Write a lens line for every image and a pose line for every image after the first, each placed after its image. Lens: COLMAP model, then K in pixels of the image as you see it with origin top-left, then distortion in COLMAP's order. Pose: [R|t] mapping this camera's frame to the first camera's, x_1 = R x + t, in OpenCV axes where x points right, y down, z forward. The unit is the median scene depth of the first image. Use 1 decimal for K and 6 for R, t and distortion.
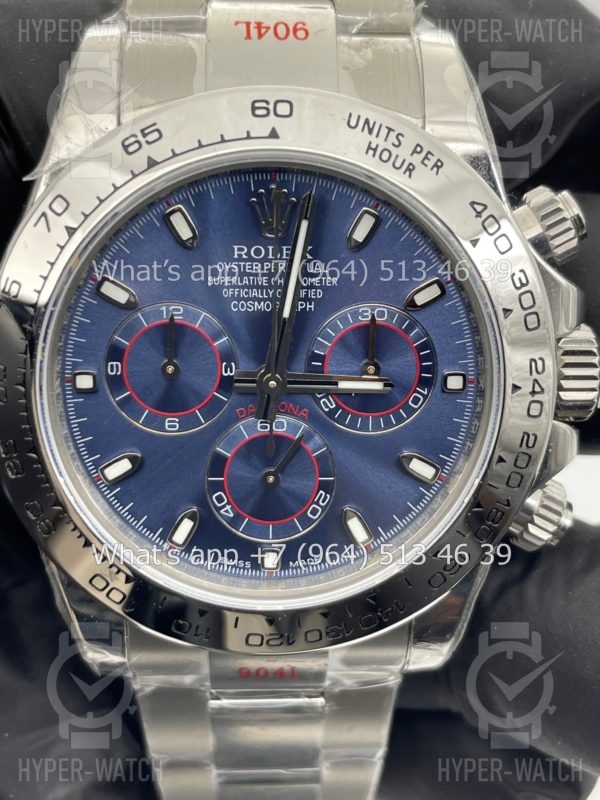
lens RADIAL K [[1283.1, 0, 300.0], [0, 1283.1, 400.0], [0, 0, 1]] dist [0.167518, -0.665669]
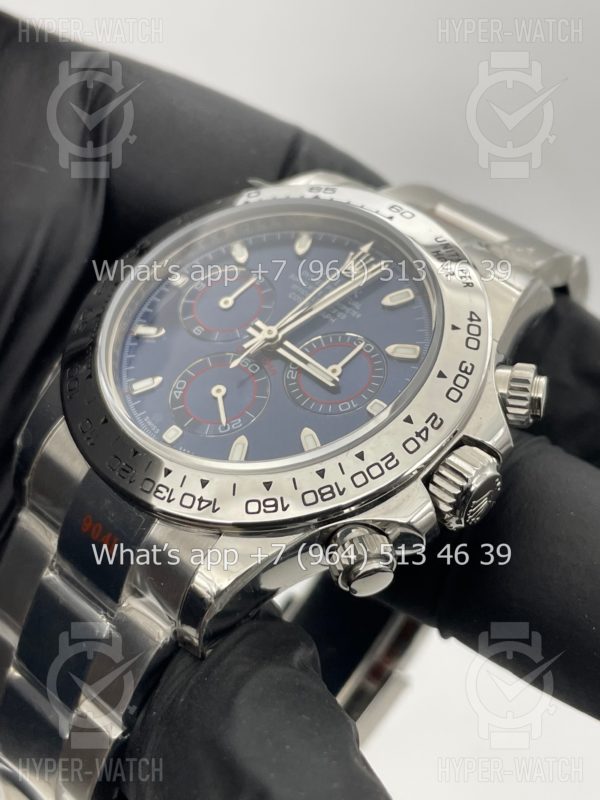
lens RADIAL K [[1283.1, 0, 300.0], [0, 1283.1, 400.0], [0, 0, 1]] dist [0.167518, -0.665669]
pose [[0.709963, 0.436528, -0.552627, 0.752119], [-0.699818, 0.525101, -0.484277, 0.635933], [0.078784, 0.730557, 0.678292, 0.156950]]
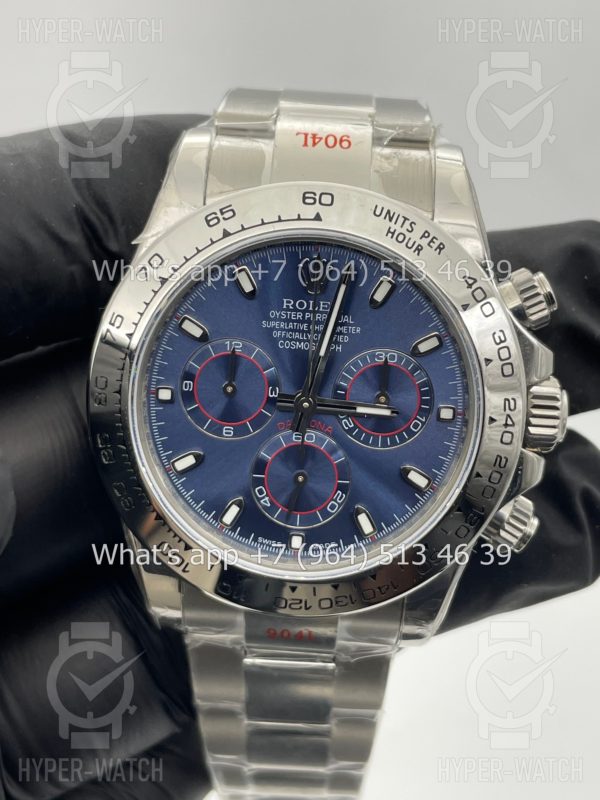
lens RADIAL K [[1283.1, 0, 300.0], [0, 1283.1, 400.0], [0, 0, 1]] dist [0.167518, -0.665669]
pose [[0.995978, 0.063467, -0.063247, 0.054940], [-0.067125, 0.996086, -0.057500, 0.057957], [0.059351, 0.061514, 0.996340, -0.306144]]
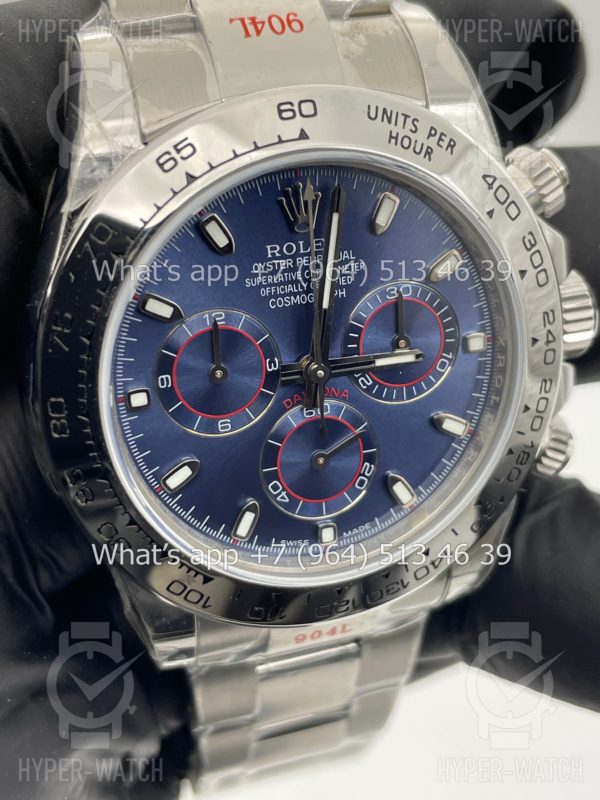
lens RADIAL K [[1283.1, 0, 300.0], [0, 1283.1, 400.0], [0, 0, 1]] dist [0.167518, -0.665669]
pose [[0.961268, -0.160641, 0.223959, -0.270515], [0.136709, 0.983479, 0.118655, -0.115494], [-0.239320, -0.083442, 0.967349, -0.003045]]
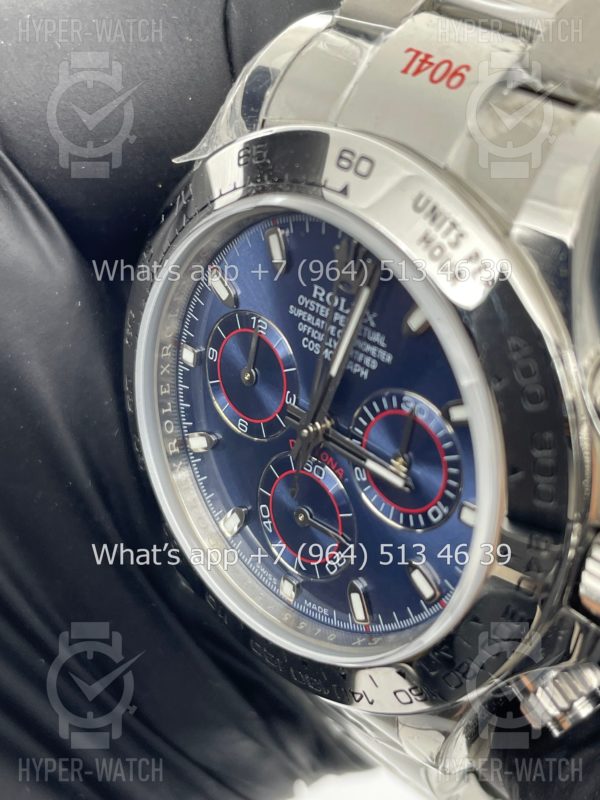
lens RADIAL K [[1283.1, 0, 300.0], [0, 1283.1, 400.0], [0, 0, 1]] dist [0.167518, -0.665669]
pose [[0.686809, 0.403538, -0.604525, 0.544445], [-0.281647, 0.914495, 0.290470, -0.311206], [0.670051, -0.029235, 0.741739, 0.278594]]
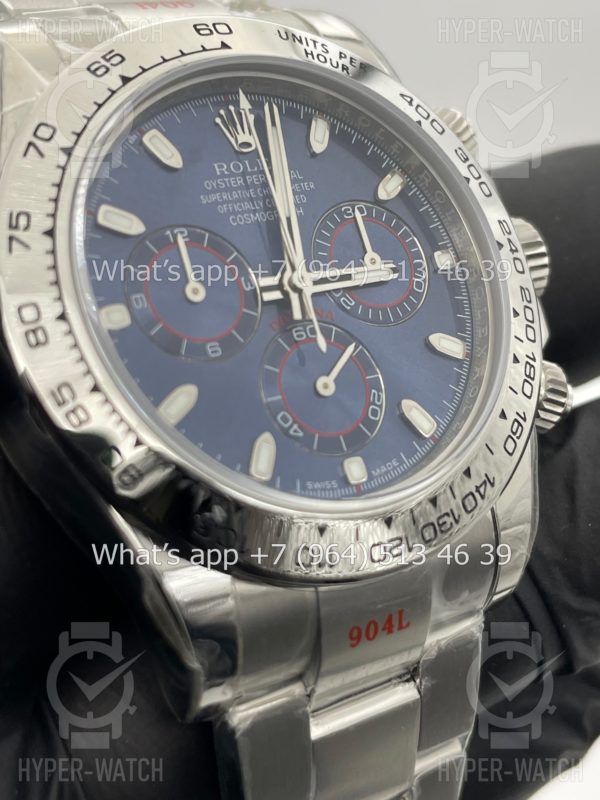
lens RADIAL K [[1291.3, 0, 316.7], [0, 1291.3, 399.1], [0, 0, 1]] dist [0.146422, -0.687855]
pose [[0.850382, -0.216375, 0.479617, -0.487427], [0.398005, 0.860739, -0.317365, 0.370774], [-0.344155, 0.460772, 0.818075, 0.248301]]
